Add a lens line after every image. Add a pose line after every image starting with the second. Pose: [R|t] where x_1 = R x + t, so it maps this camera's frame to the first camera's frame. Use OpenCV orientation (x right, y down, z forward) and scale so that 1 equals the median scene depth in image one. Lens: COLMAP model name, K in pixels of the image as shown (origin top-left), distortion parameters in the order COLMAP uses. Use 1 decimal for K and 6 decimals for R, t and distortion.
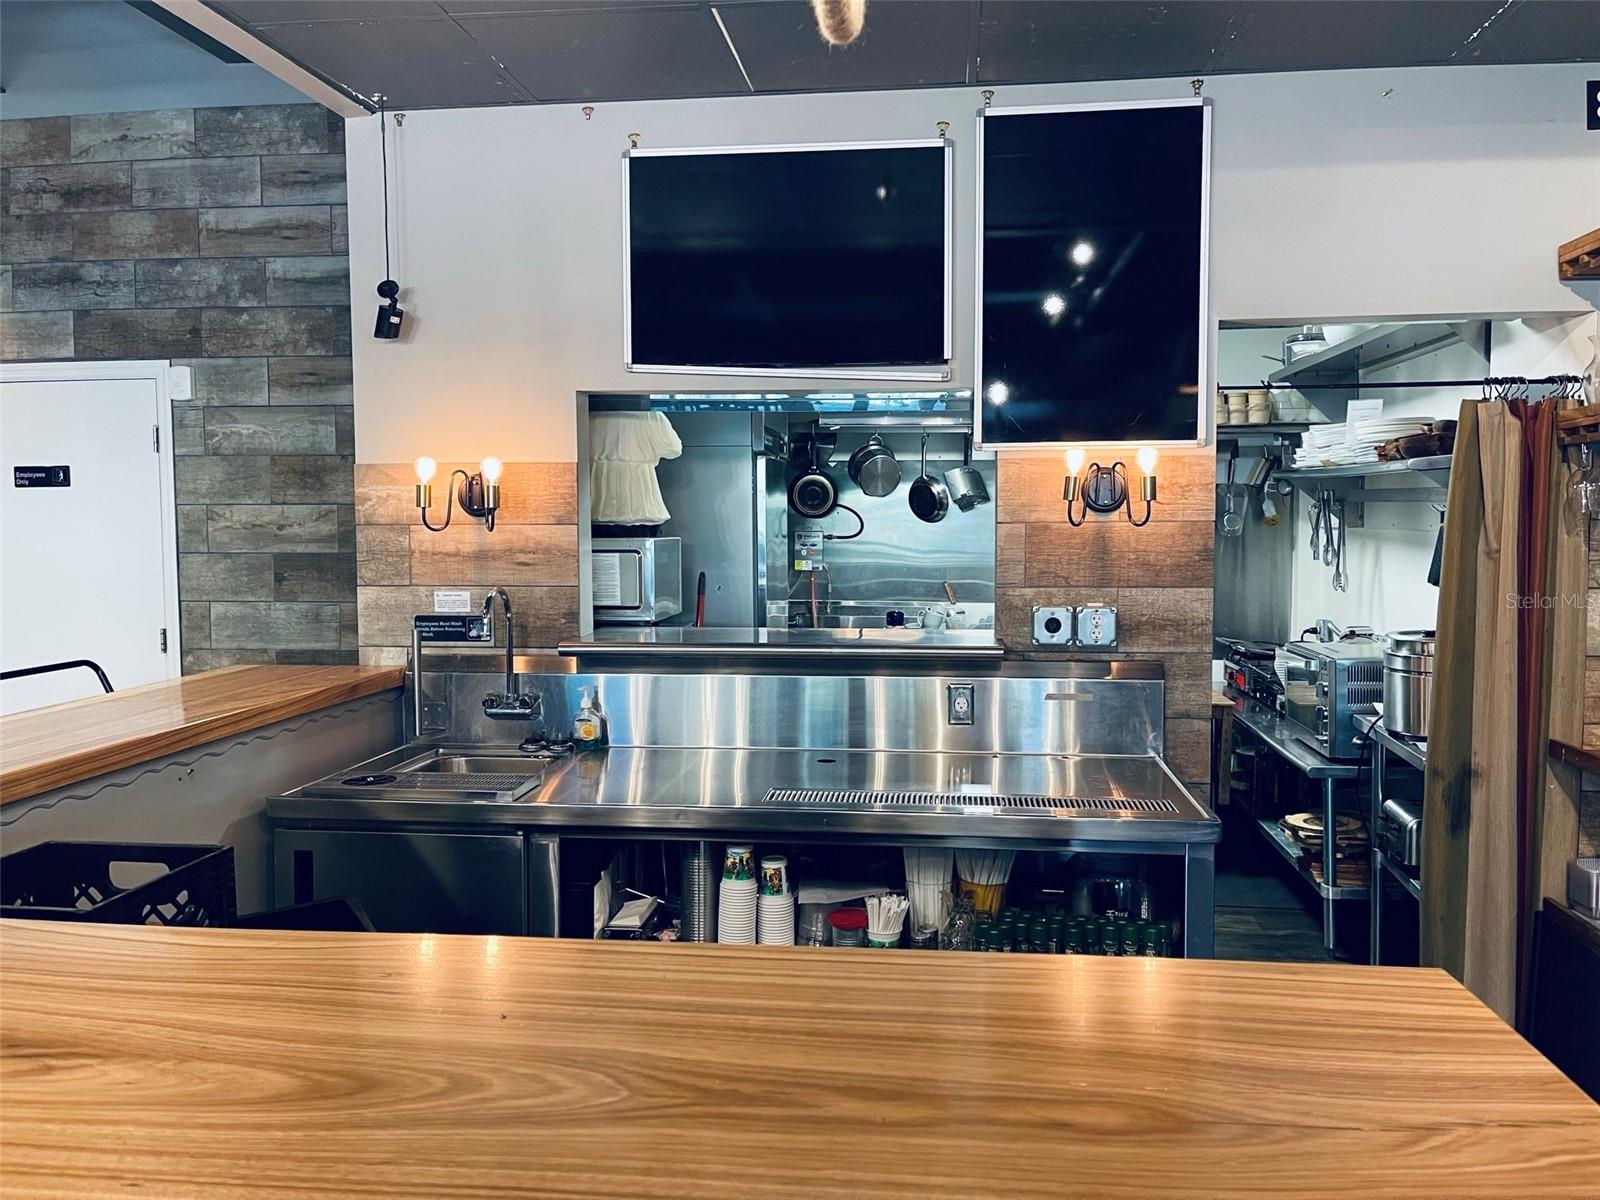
lens RADIAL K [[1265.2, 0, 789.8], [0, 1265.2, 609.5], [0, 0, 1]] dist [0.090903, -0.131035]
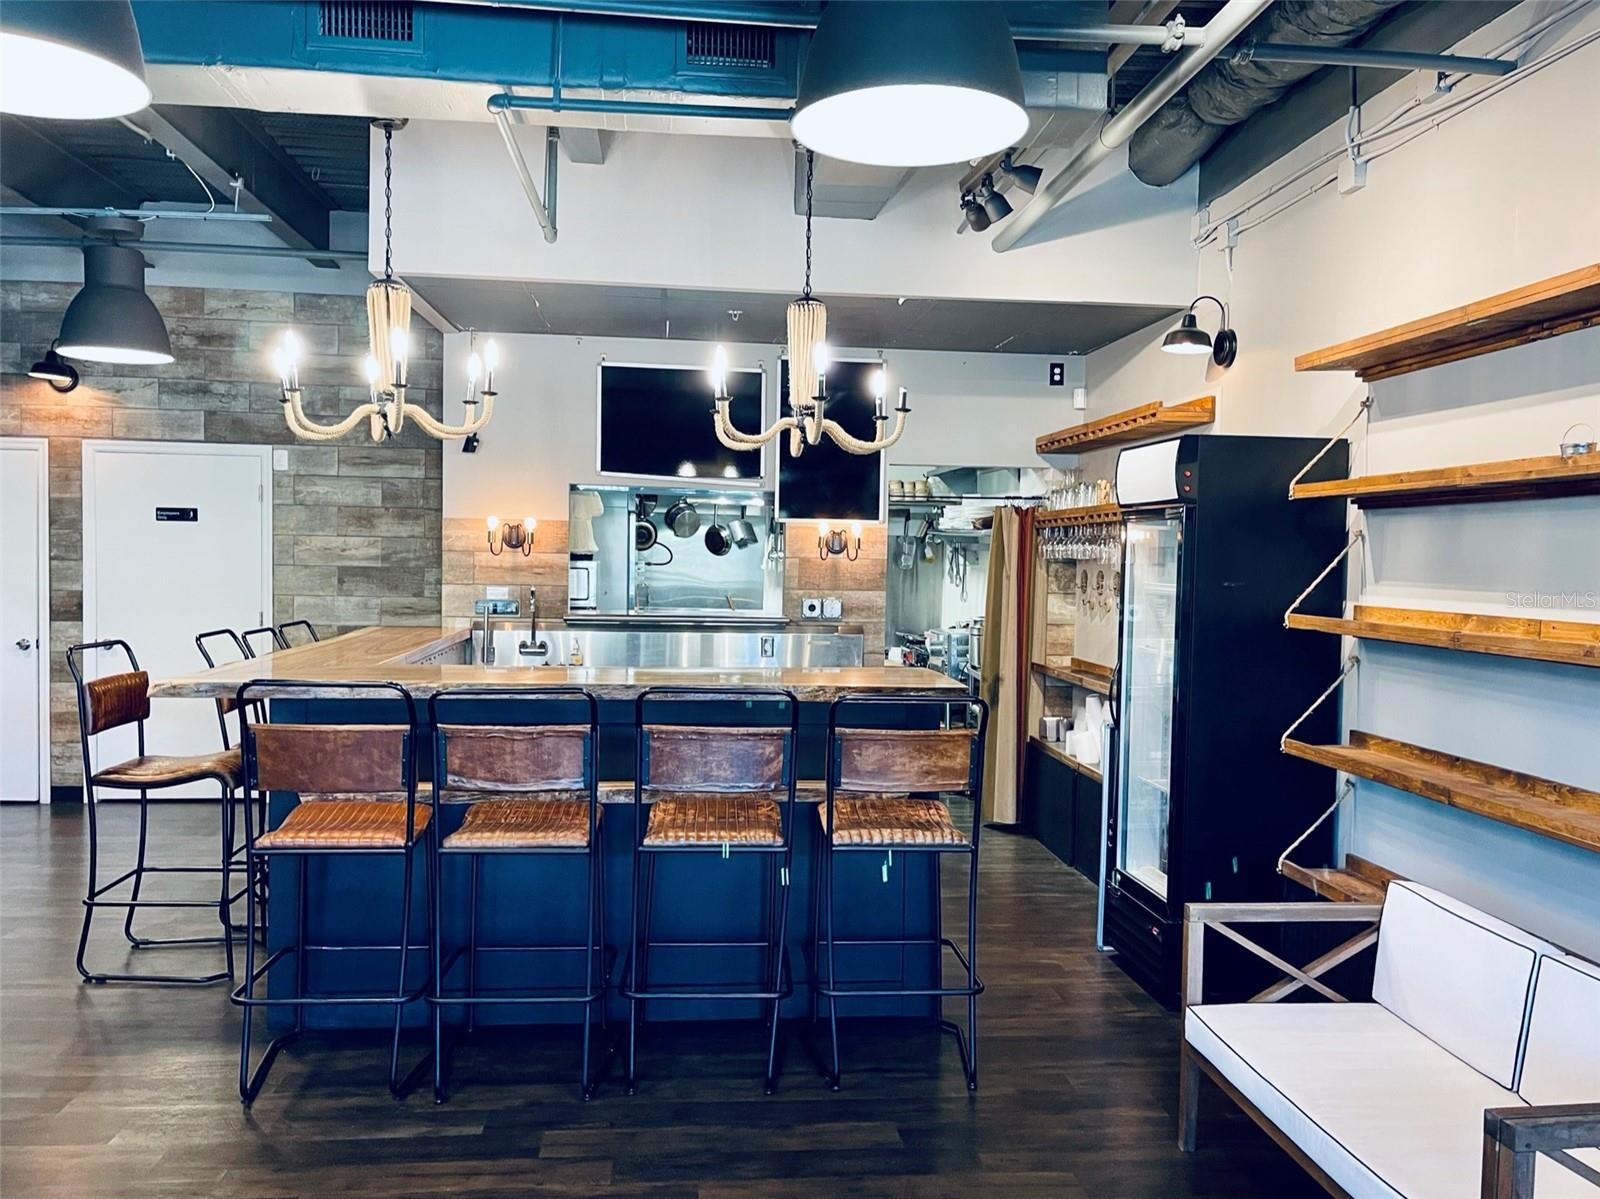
lens RADIAL K [[1265.2, 0, 789.8], [0, 1265.2, 609.0], [0, 0, 1]] dist [0.090903, -0.131035]
pose [[0.975492, 0.013136, 0.219642, -0.200838], [-0.007632, 0.999636, -0.025889, 0.048770], [-0.219902, 0.023578, 0.975237, -0.715765]]
